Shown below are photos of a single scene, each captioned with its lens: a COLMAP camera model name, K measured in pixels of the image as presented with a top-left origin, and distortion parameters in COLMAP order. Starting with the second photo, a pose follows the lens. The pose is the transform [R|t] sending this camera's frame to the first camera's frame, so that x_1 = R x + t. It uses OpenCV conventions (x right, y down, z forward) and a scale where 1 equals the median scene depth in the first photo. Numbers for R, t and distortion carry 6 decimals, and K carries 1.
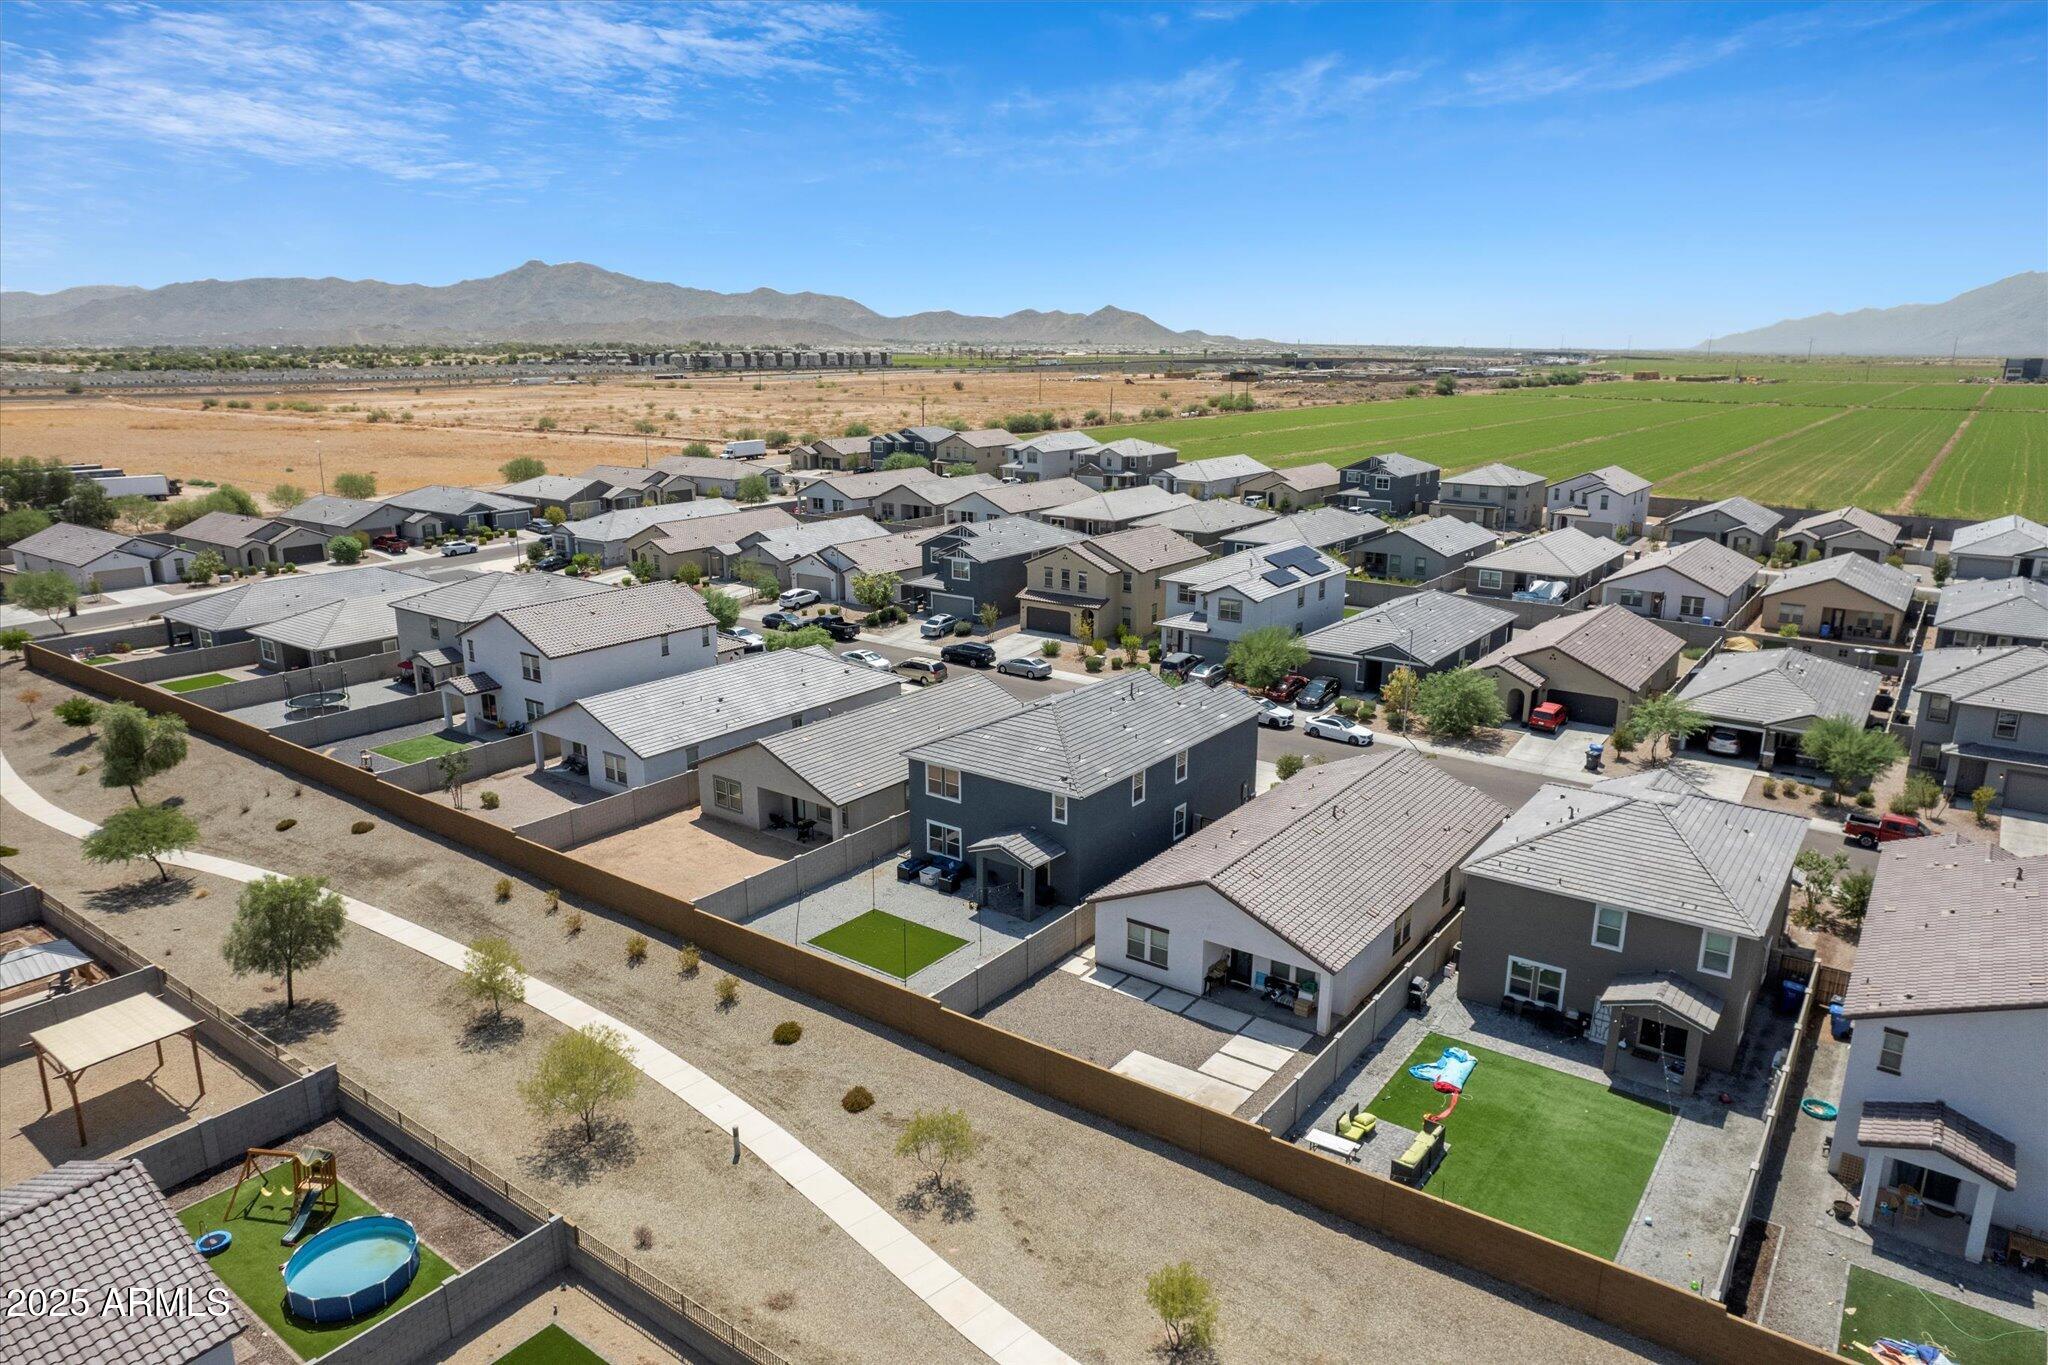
lens RADIAL K [[1307.9, 0, 1032.6], [0, 1307.9, 683.4], [0, 0, 1]] dist [-0.067733, 0.054883]
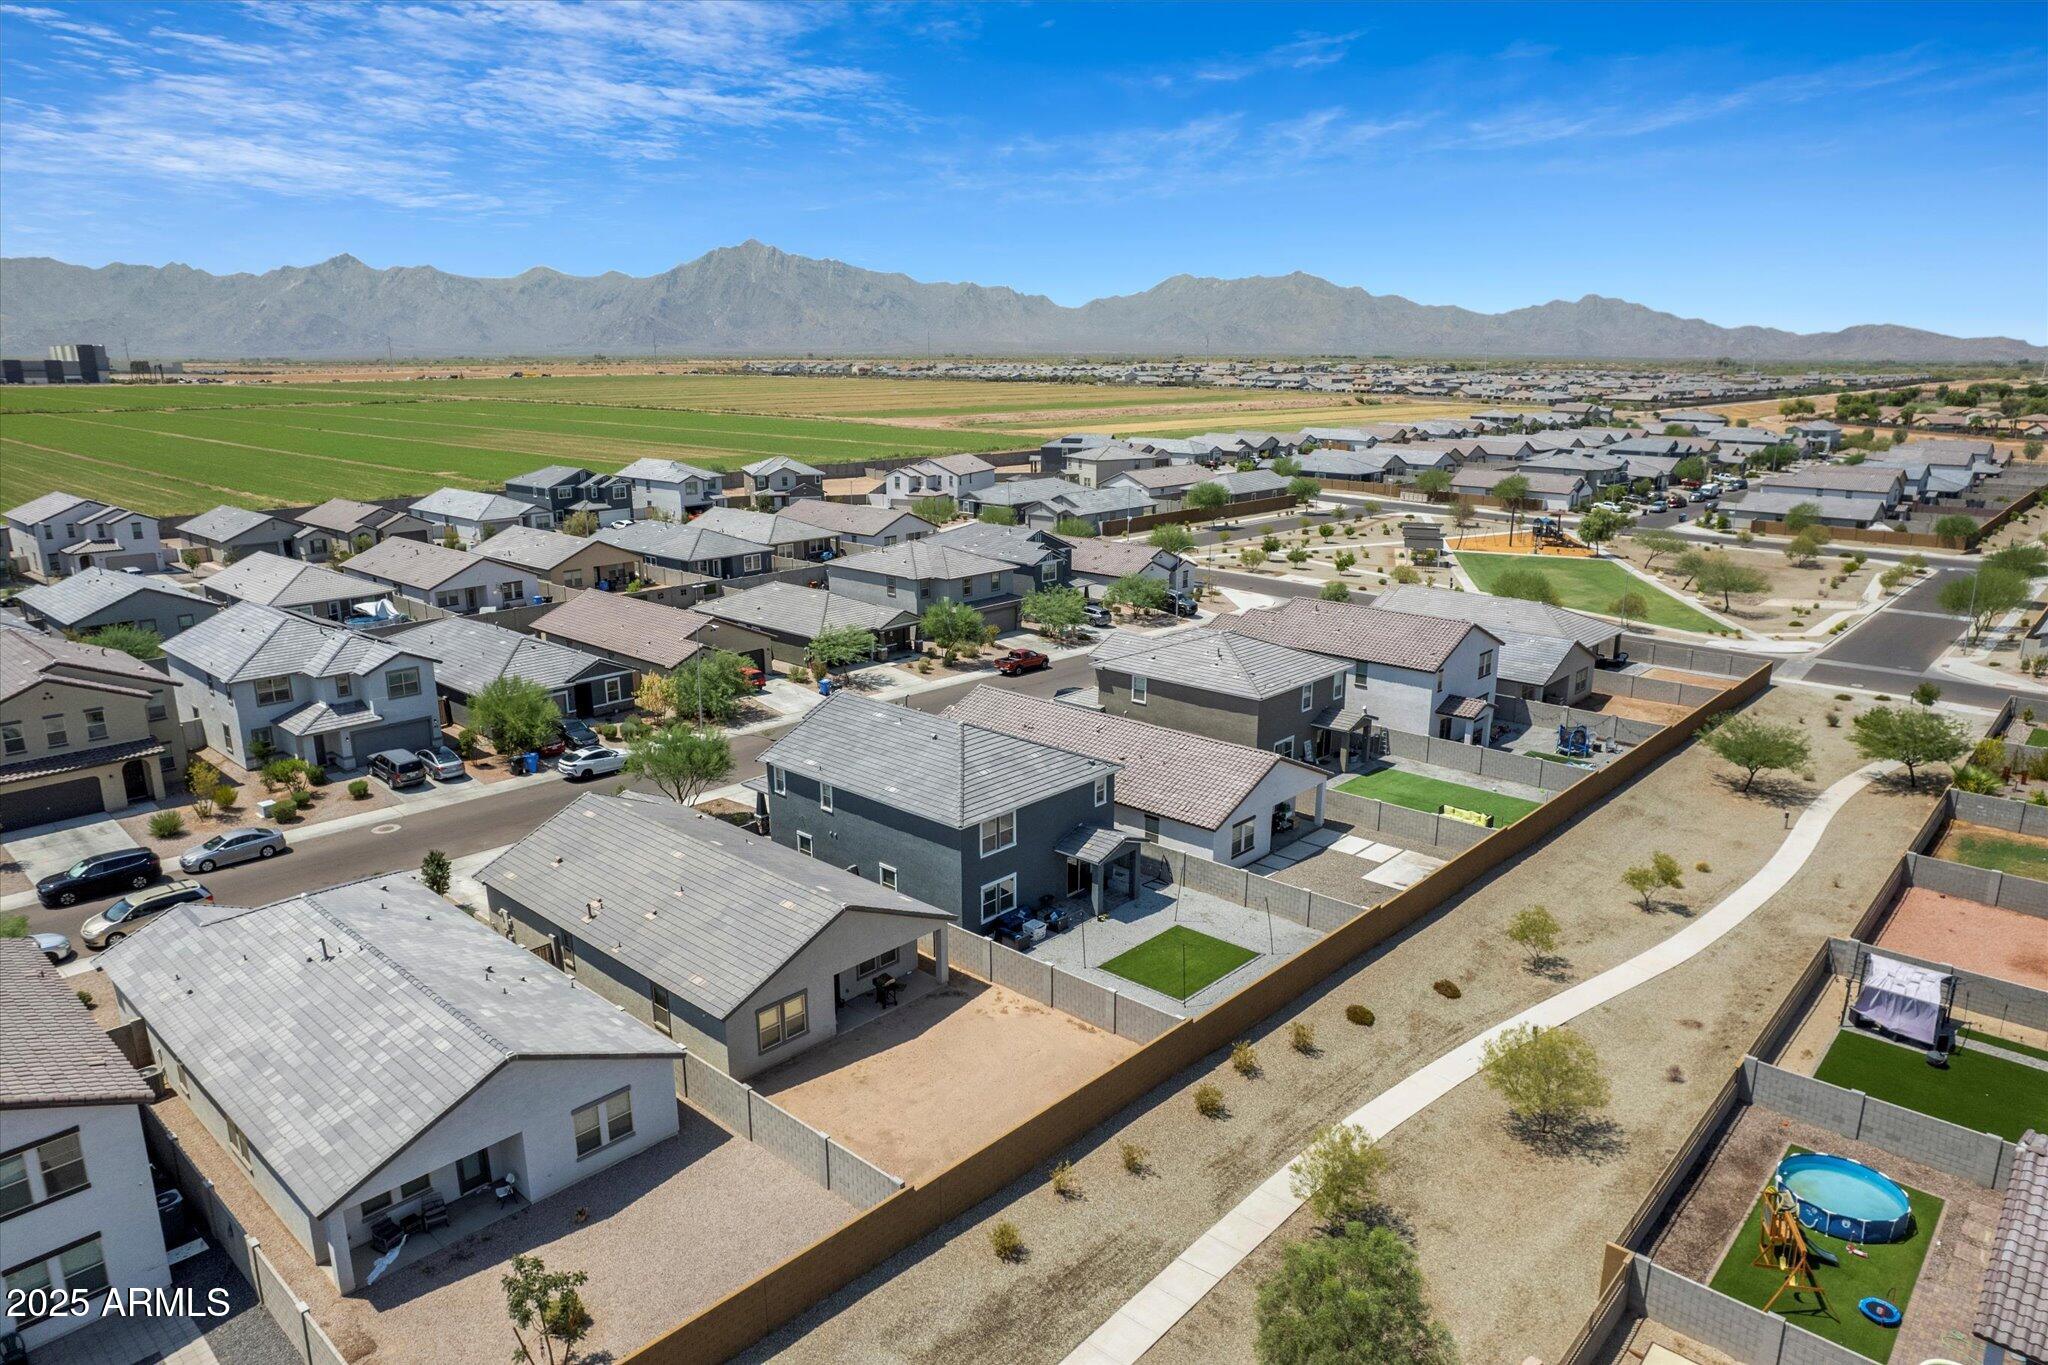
lens RADIAL K [[1307.9, 0, 1032.6], [0, 1307.9, 683.4], [0, 0, 1]] dist [-0.067733, 0.054883]
pose [[0.109494, -0.250401, 0.961930, -1.131952], [0.251960, 0.943134, 0.216828, -0.262205], [-0.961523, 0.218627, 0.166359, 1.020896]]
